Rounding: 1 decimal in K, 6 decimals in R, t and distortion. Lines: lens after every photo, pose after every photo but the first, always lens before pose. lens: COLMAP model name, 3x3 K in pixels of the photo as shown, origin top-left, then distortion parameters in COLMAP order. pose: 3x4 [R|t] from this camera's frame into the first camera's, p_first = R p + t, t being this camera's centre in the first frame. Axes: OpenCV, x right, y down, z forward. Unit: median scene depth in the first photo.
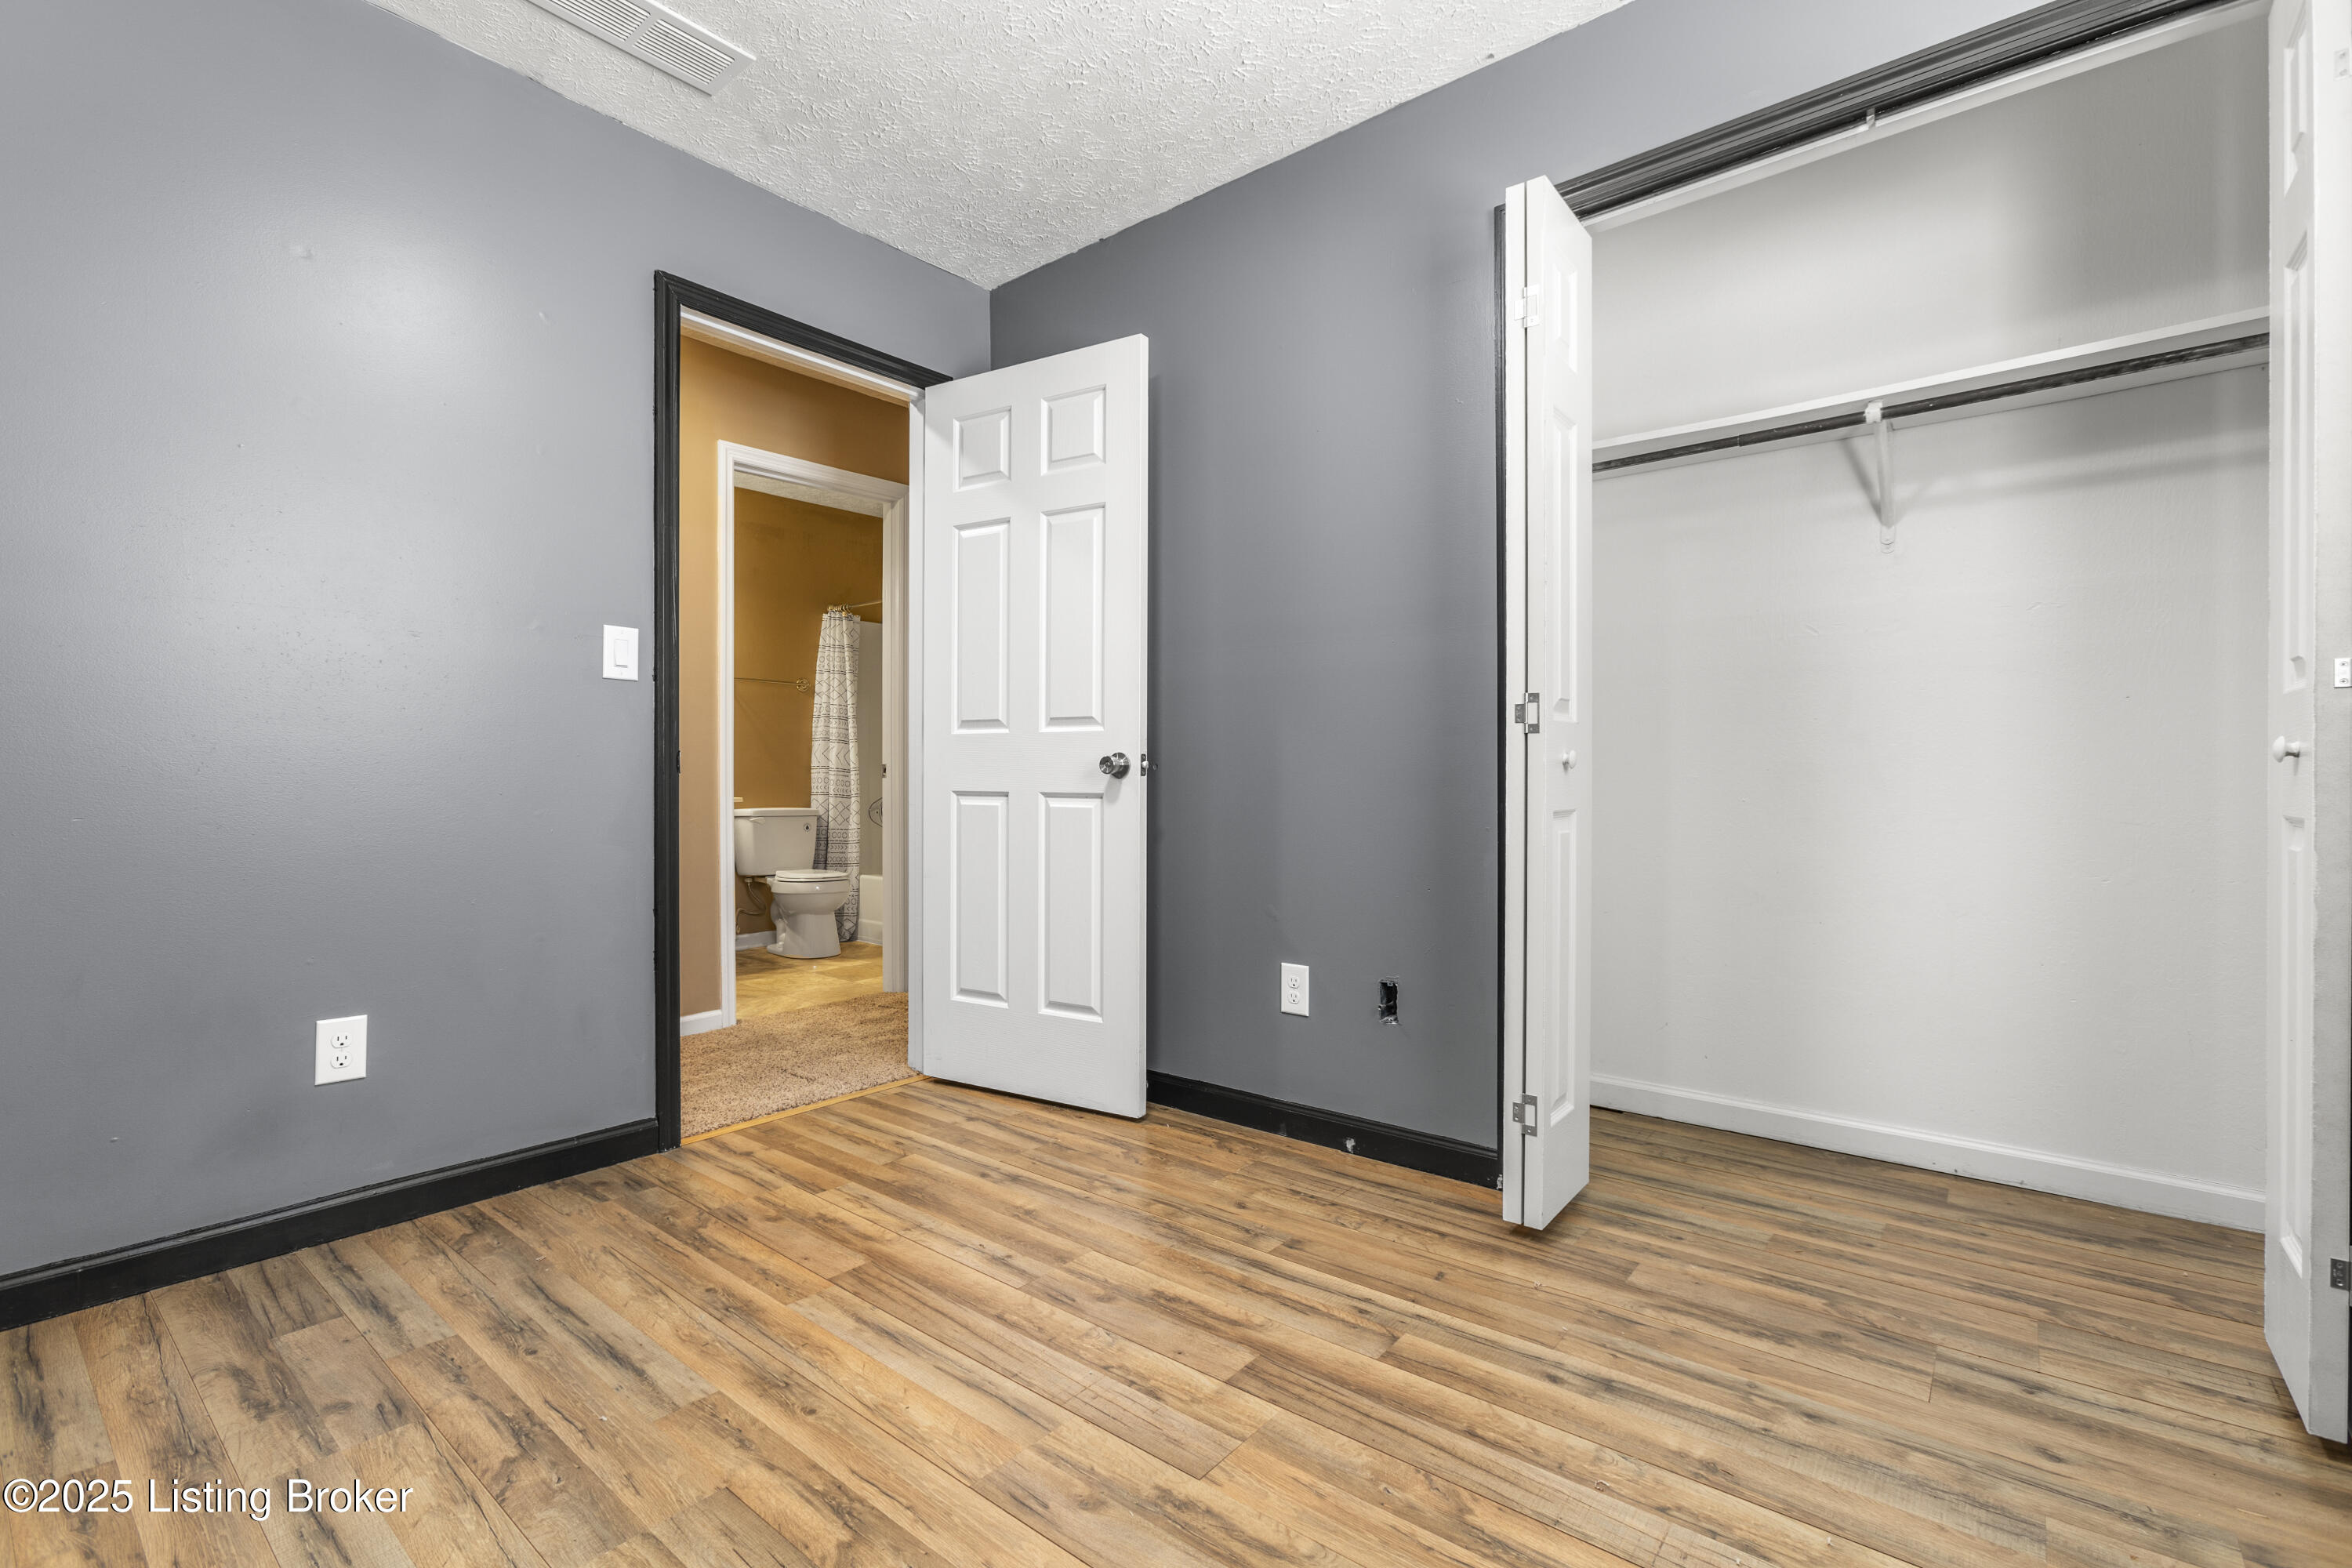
lens RADIAL K [[1047.5, 0, 1174.7], [0, 1047.5, 777.1], [0, 0, 1]] dist [-0.016744, 0.008183]
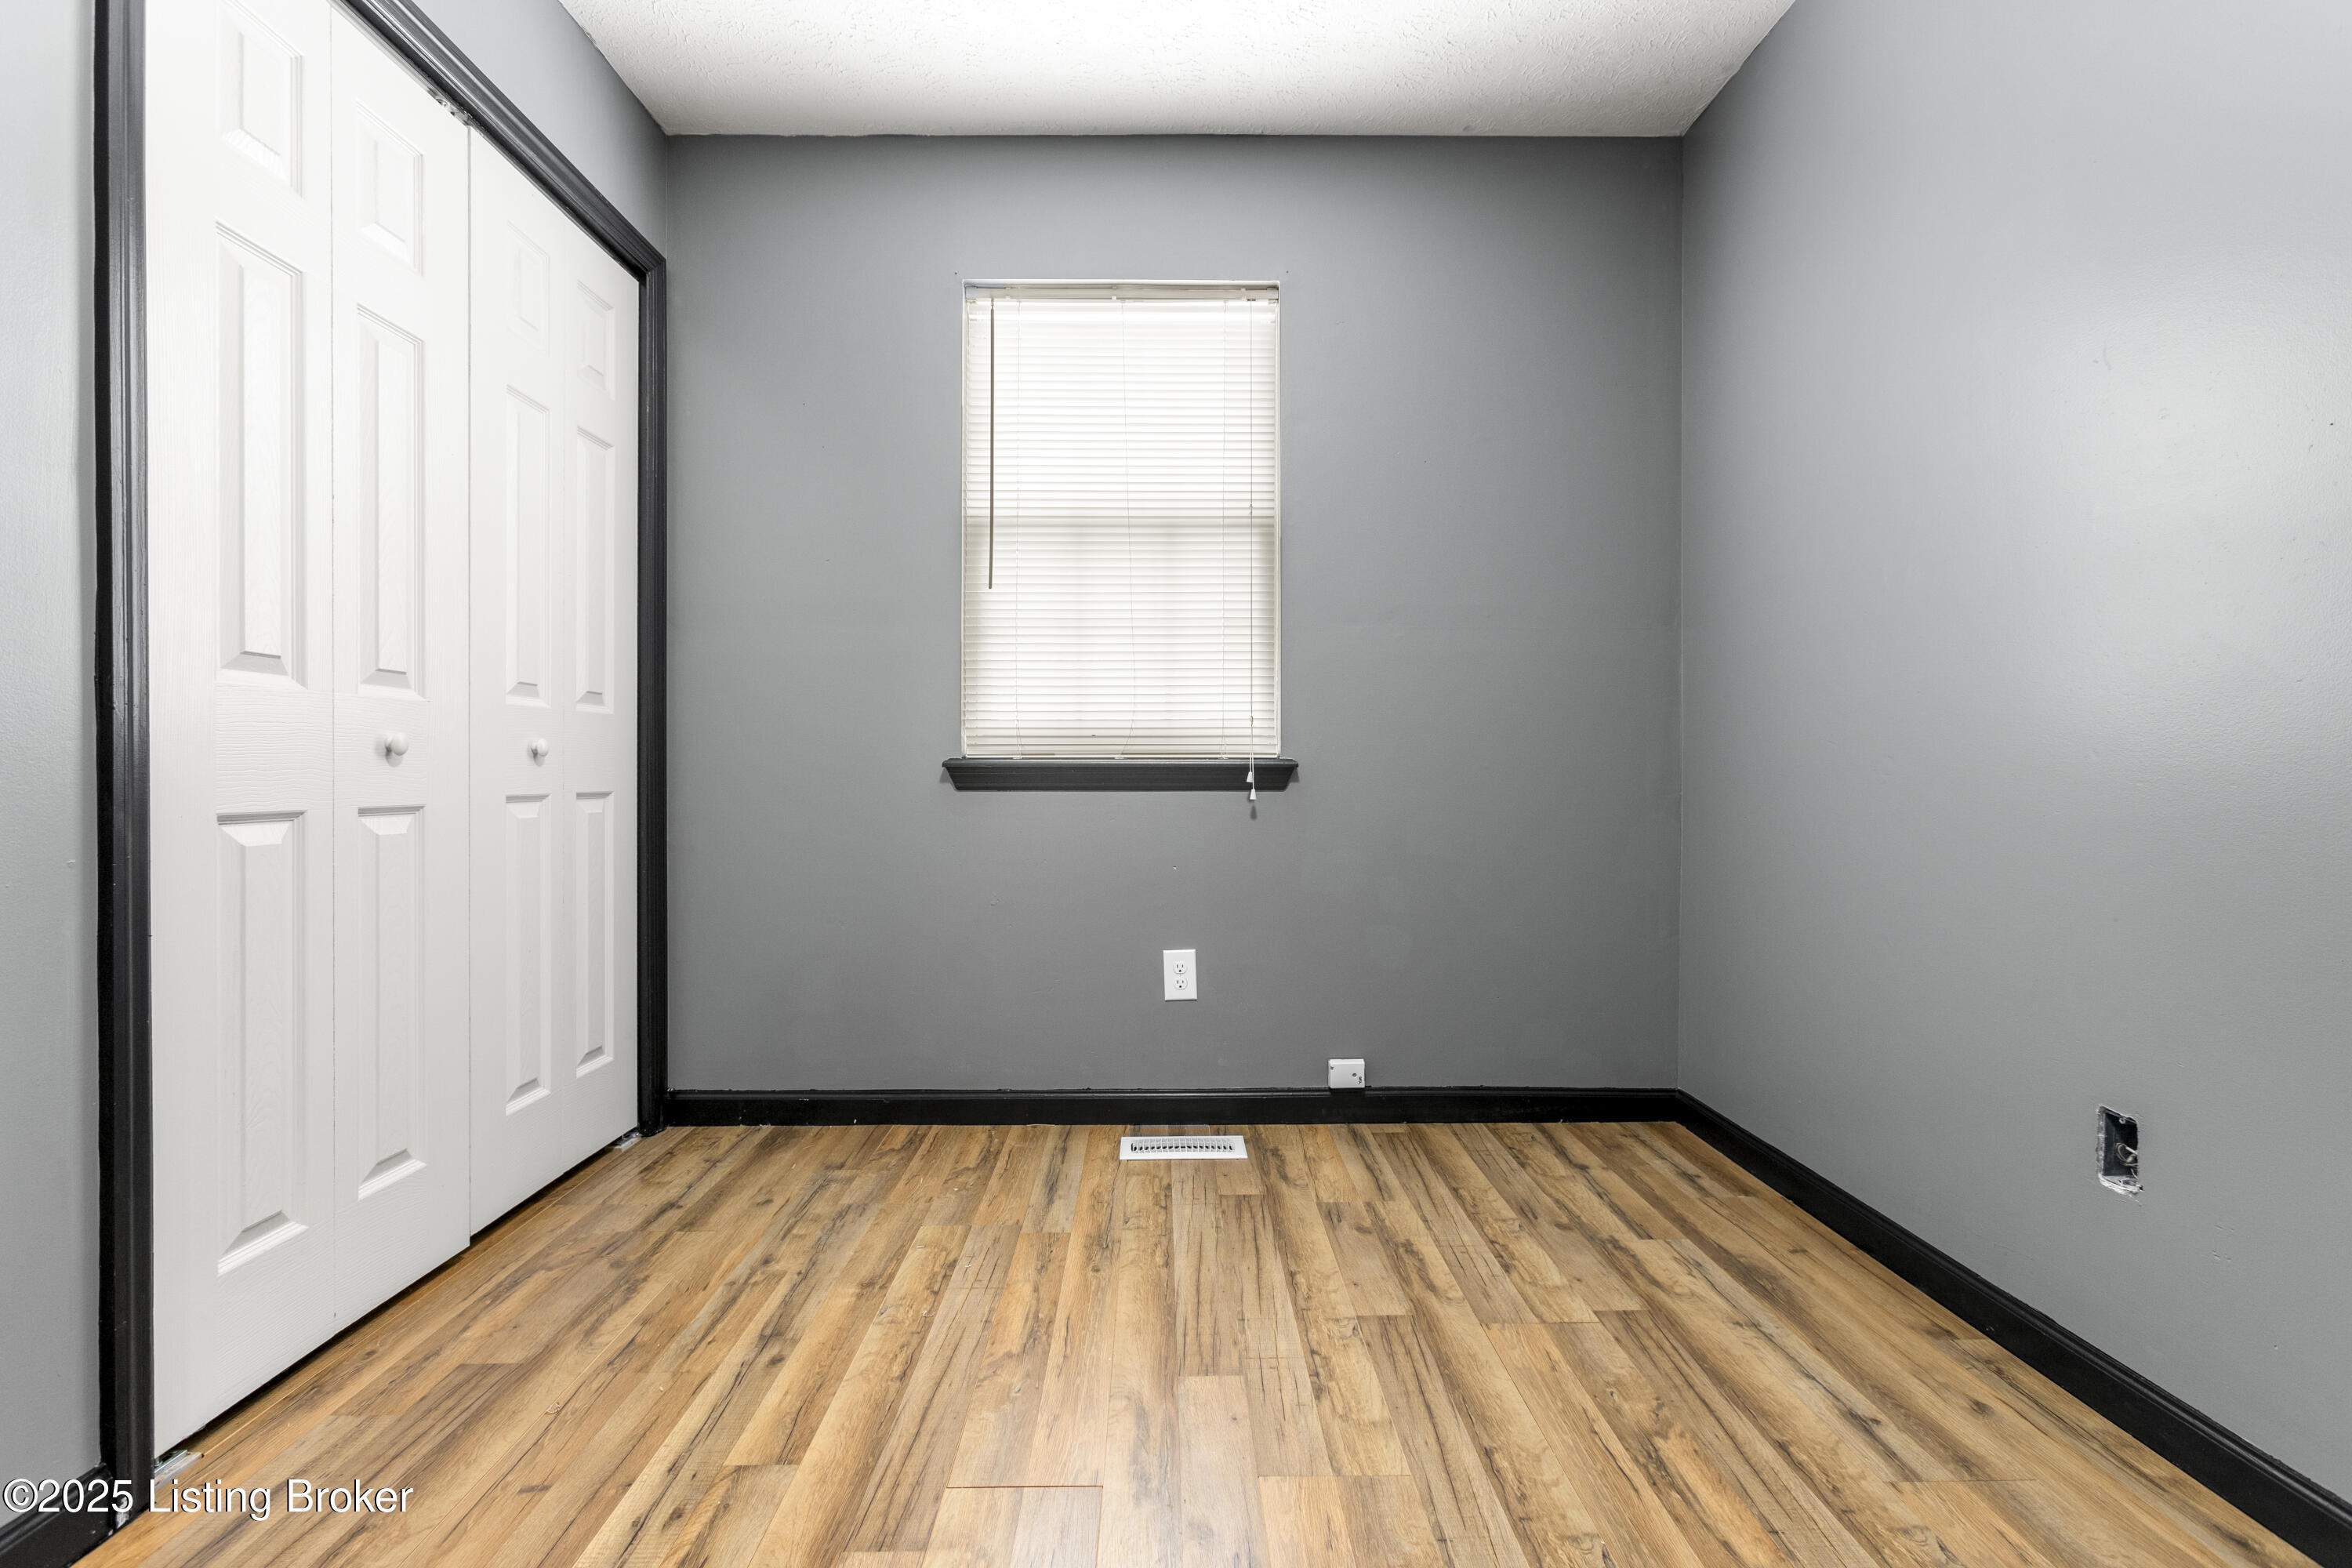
lens RADIAL K [[1047.5, 0, 1161.0], [0, 1047.5, 774.1], [0, 0, 1]] dist [-0.016744, 0.008183]
pose [[-0.631508, -0.005886, 0.775347, -0.661502], [0.002550, 0.999950, 0.009669, -0.003453], [-0.775365, 0.008083, -0.631462, 1.354636]]
